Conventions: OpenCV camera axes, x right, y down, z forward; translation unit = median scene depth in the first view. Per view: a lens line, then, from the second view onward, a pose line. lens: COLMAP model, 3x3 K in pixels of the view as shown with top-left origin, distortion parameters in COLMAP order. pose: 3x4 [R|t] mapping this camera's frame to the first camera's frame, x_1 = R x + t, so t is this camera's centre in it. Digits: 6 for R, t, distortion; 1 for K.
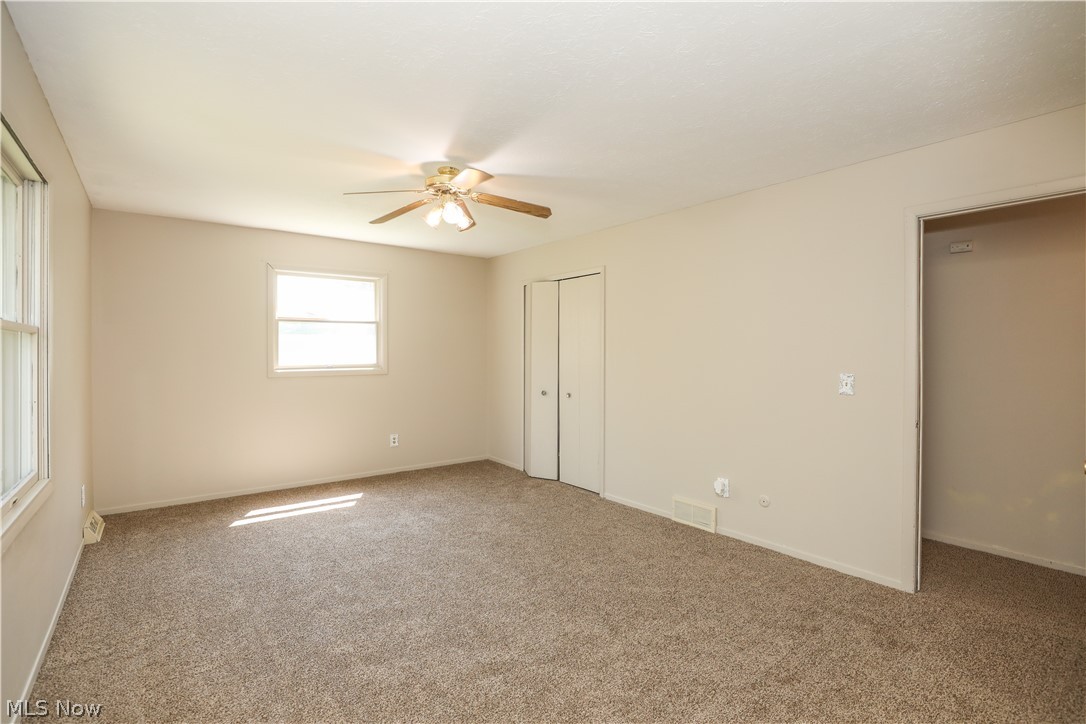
lens RADIAL K [[510.2, 0, 537.7], [0, 510.2, 357.9], [0, 0, 1]] dist [-0.015003, -0.000207]
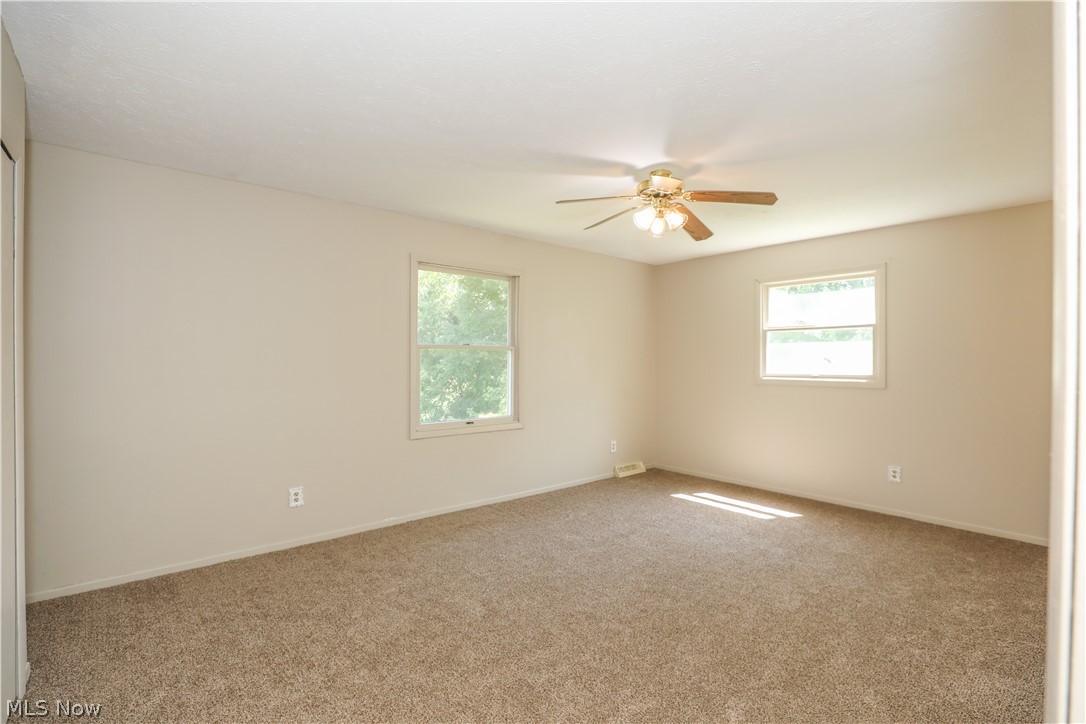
lens RADIAL K [[510.2, 0, 536.9], [0, 510.2, 360.7], [0, 0, 1]] dist [-0.015003, -0.000207]
pose [[0.042015, 0.014090, -0.999018, 0.536730], [-0.007366, 0.999878, 0.013792, -0.022288], [0.999090, 0.006779, 0.042114, 0.469583]]
